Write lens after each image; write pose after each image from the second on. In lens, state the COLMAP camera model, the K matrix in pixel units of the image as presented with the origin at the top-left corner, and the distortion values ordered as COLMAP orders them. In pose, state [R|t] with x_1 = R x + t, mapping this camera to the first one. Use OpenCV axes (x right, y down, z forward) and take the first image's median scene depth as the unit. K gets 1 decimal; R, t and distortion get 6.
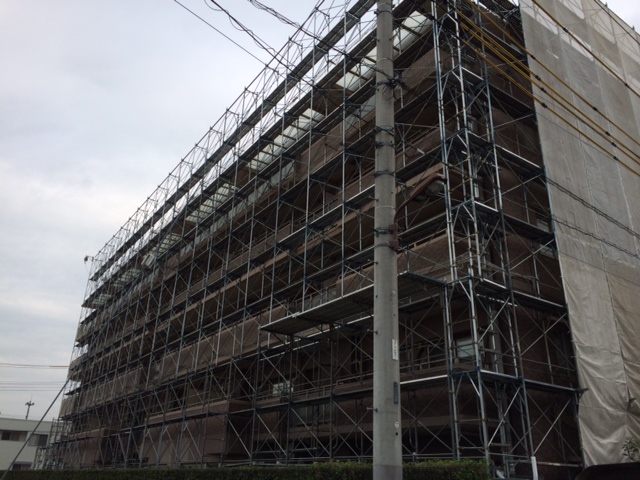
lens RADIAL K [[544.2, 0, 320.0], [0, 544.2, 240.0], [0, 0, 1]] dist [0.093084, -0.114991]
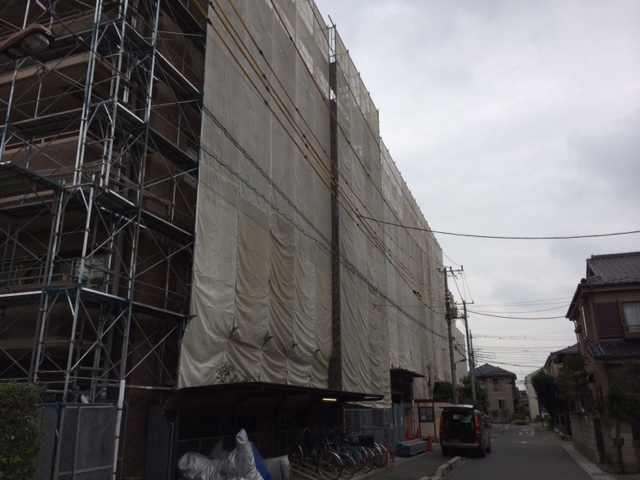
lens RADIAL K [[544.2, 0, 320.0], [0, 544.2, 240.0], [0, 0, 1]] dist [0.093084, -0.114991]
pose [[0.817040, 0.140835, 0.559117, 0.080993], [-0.206087, 0.976983, 0.055064, 0.027407], [-0.538493, -0.160216, 0.827258, 0.057253]]
